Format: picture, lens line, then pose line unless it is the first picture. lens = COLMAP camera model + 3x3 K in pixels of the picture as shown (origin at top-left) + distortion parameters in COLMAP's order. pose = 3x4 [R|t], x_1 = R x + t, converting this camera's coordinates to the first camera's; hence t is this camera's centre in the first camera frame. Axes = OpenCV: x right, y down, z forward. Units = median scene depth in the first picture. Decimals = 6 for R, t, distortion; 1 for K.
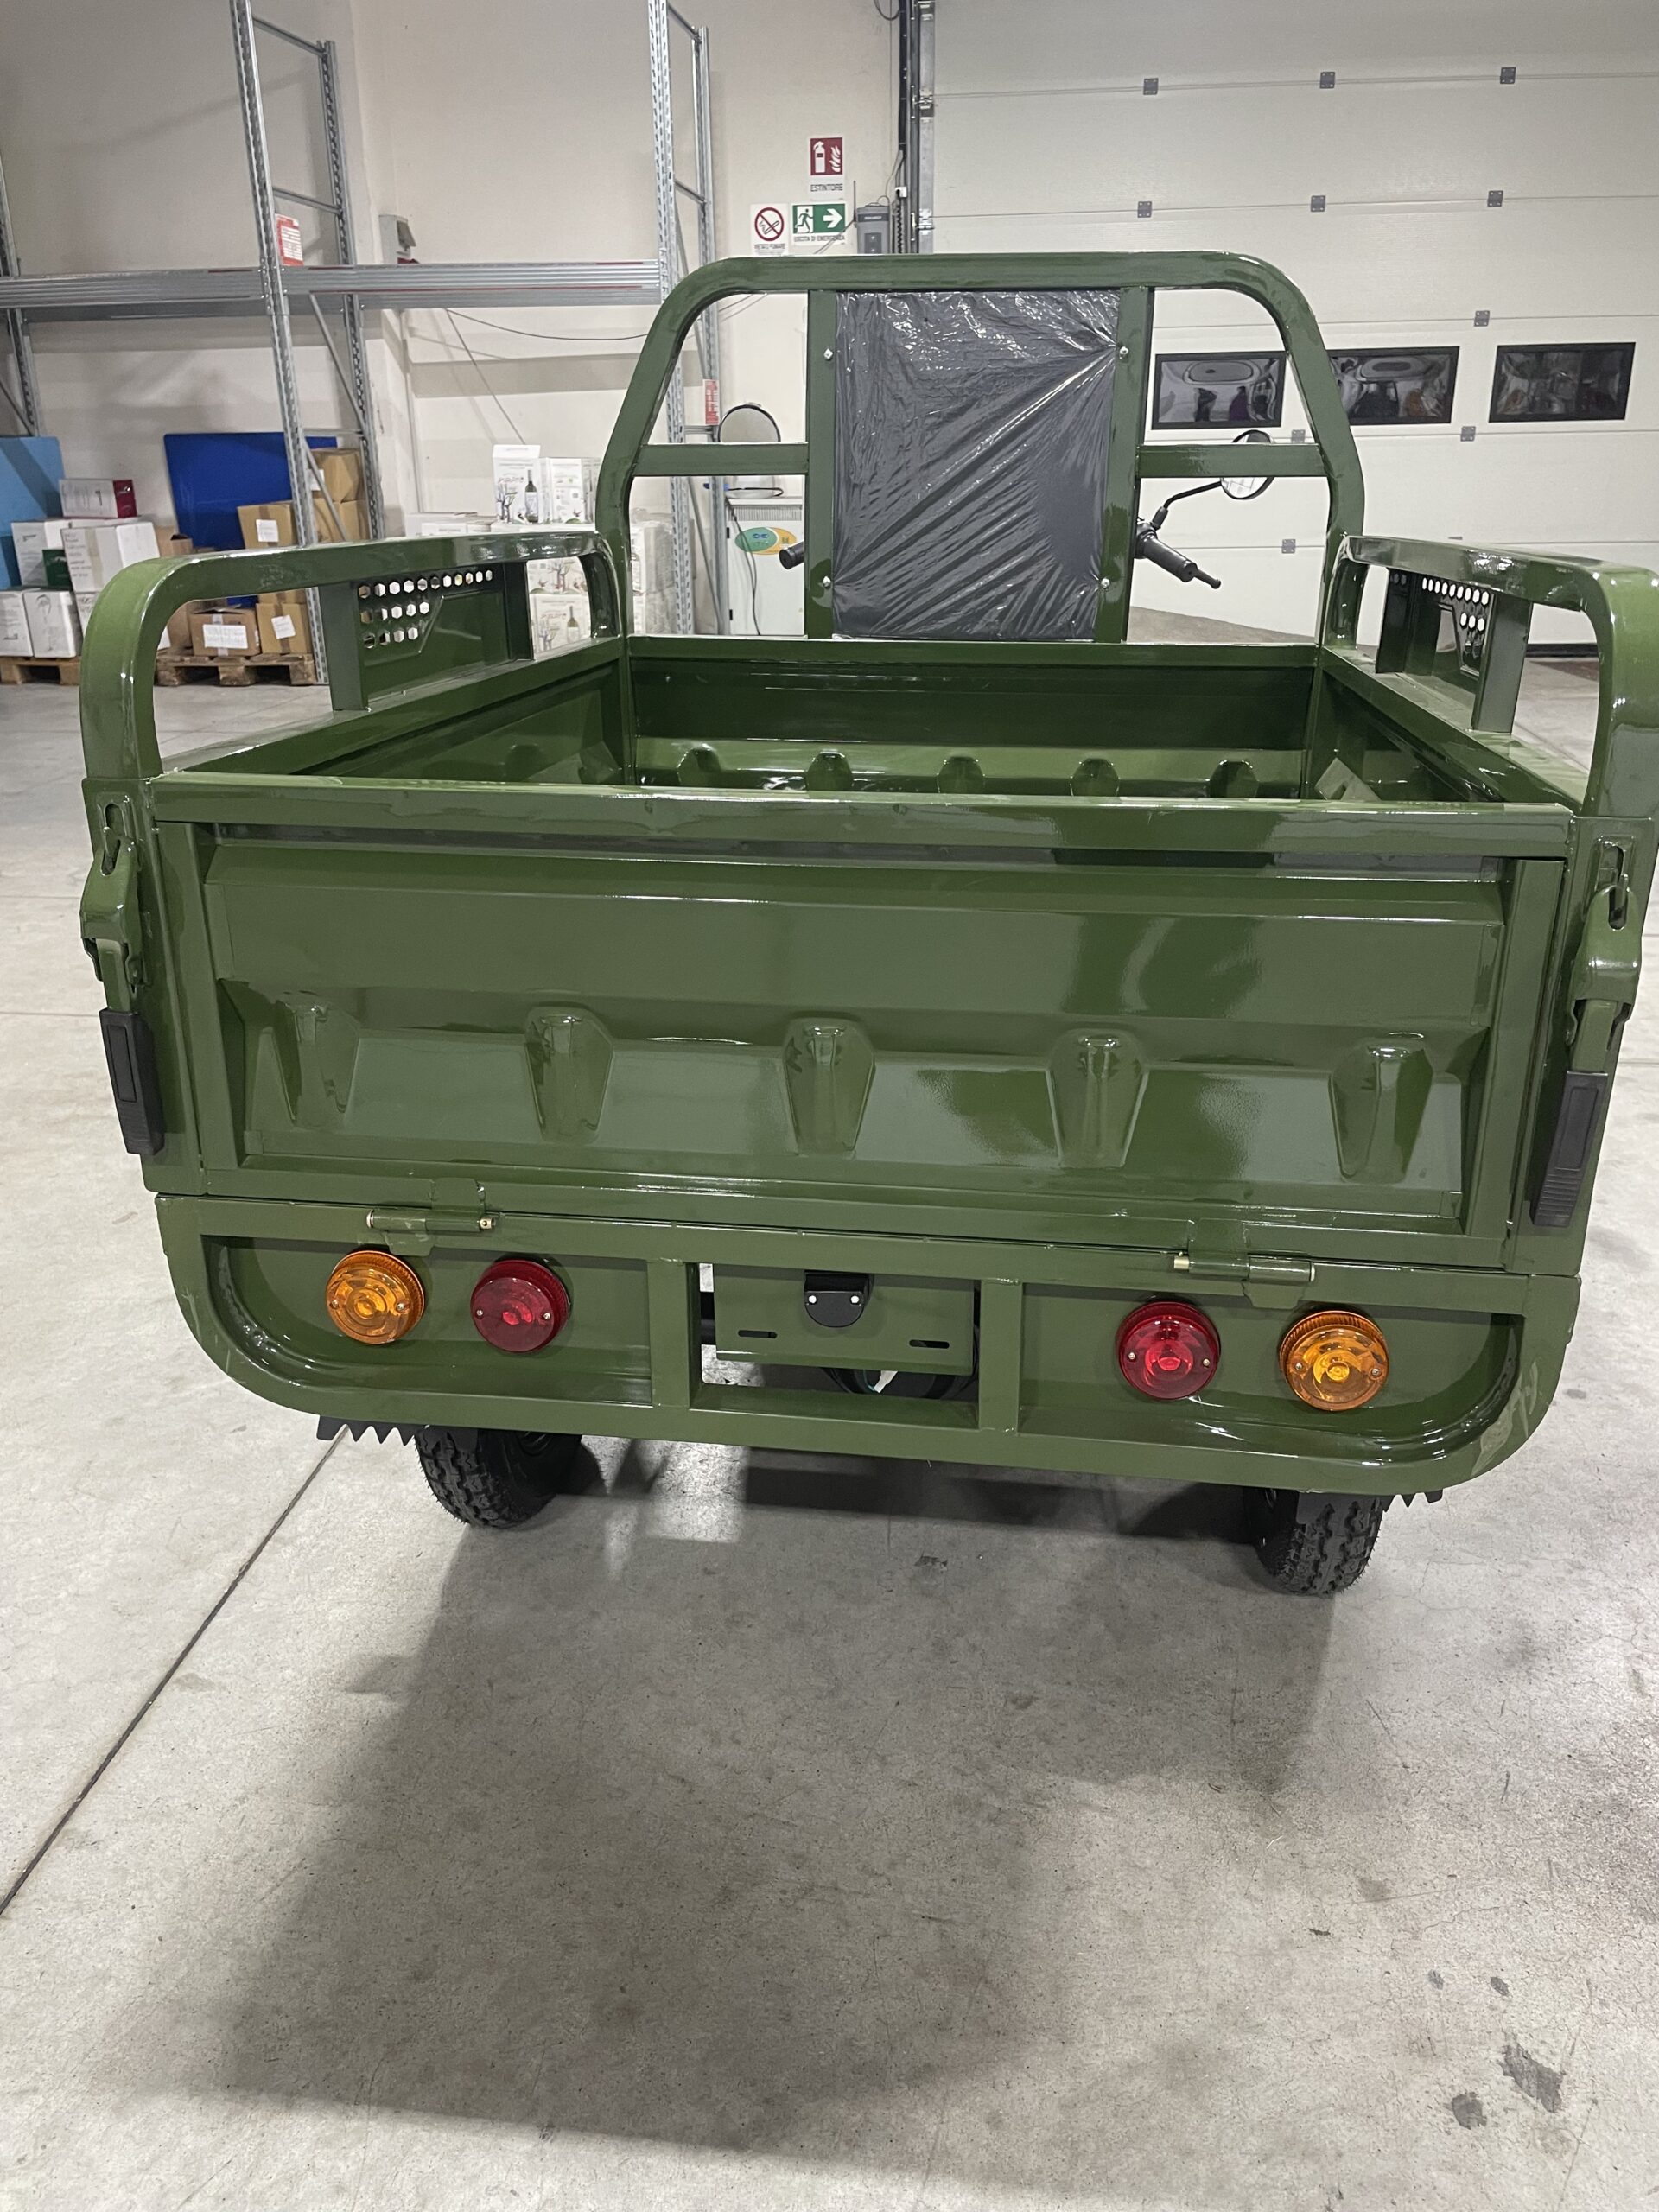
lens RADIAL K [[1682.5, 0, 824.5], [0, 1682.5, 1118.3], [0, 0, 1]] dist [0.062142, -0.076752]
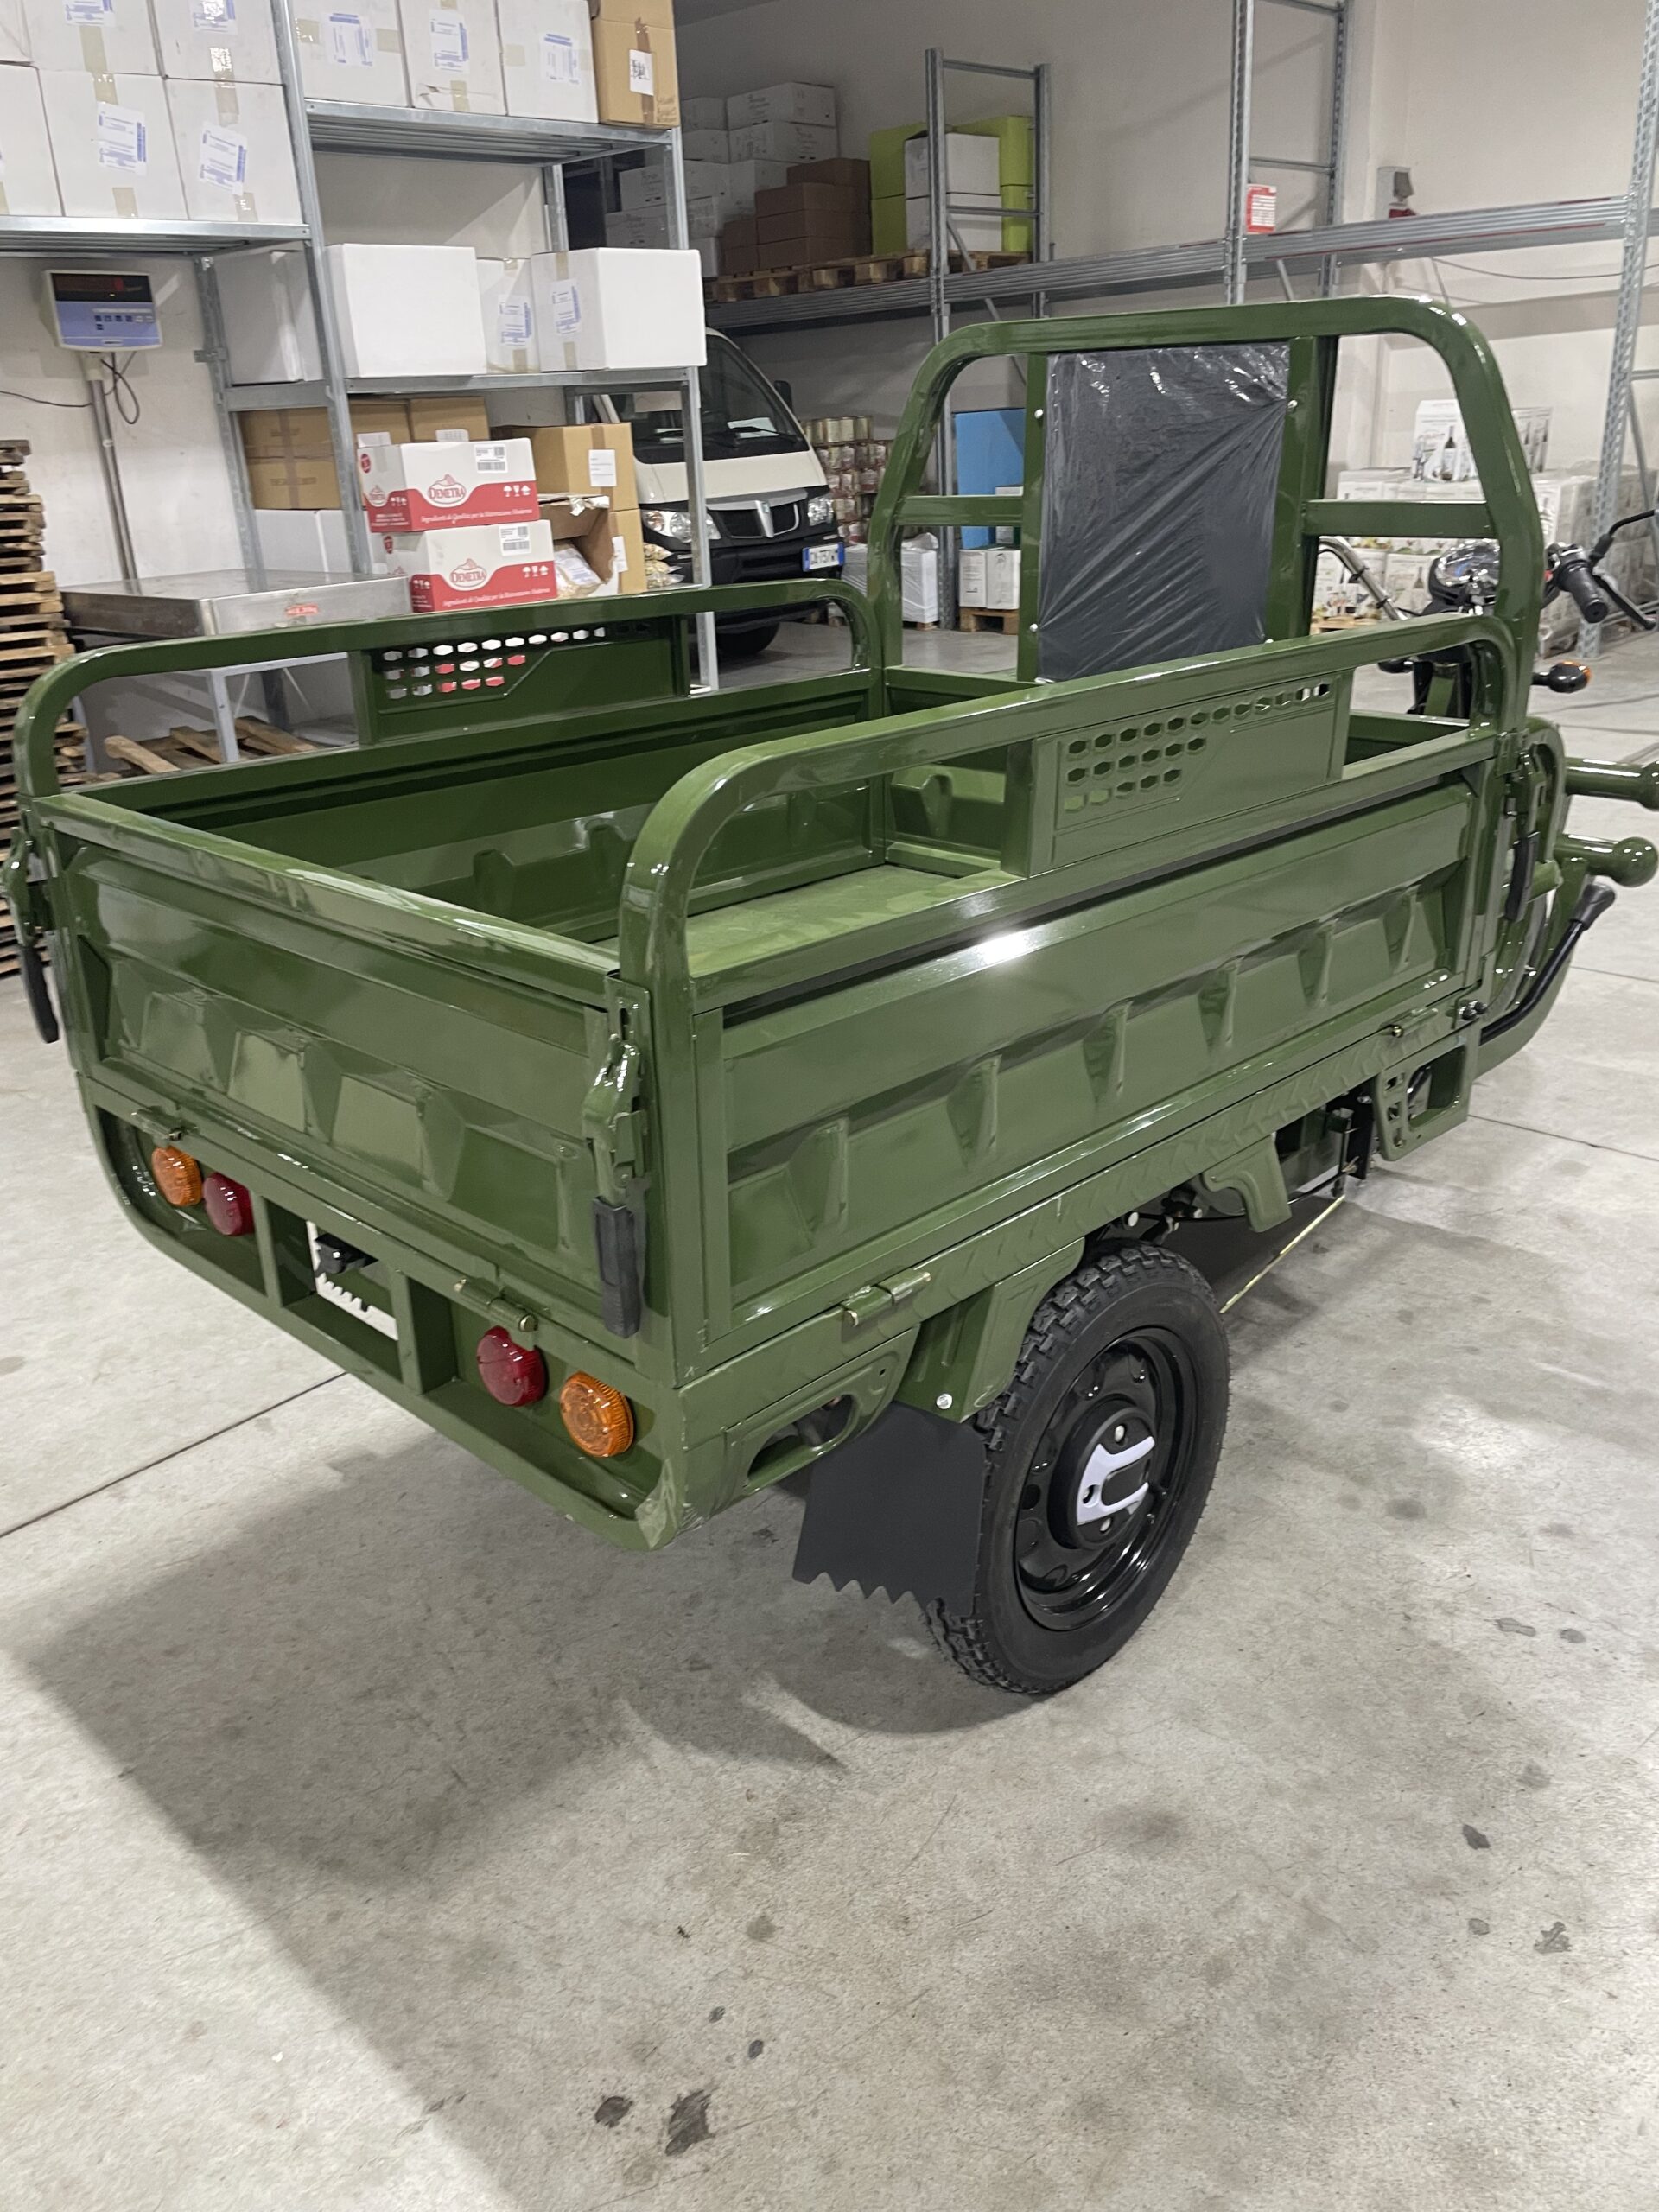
lens RADIAL K [[1682.5, 0, 847.1], [0, 1682.5, 1094.9], [0, 0, 1]] dist [0.062142, -0.076752]
pose [[0.804911, 0.198463, -0.559223, 0.583331], [-0.182486, 0.979530, 0.084966, -0.109048], [0.564639, 0.033660, 0.824651, 0.089623]]
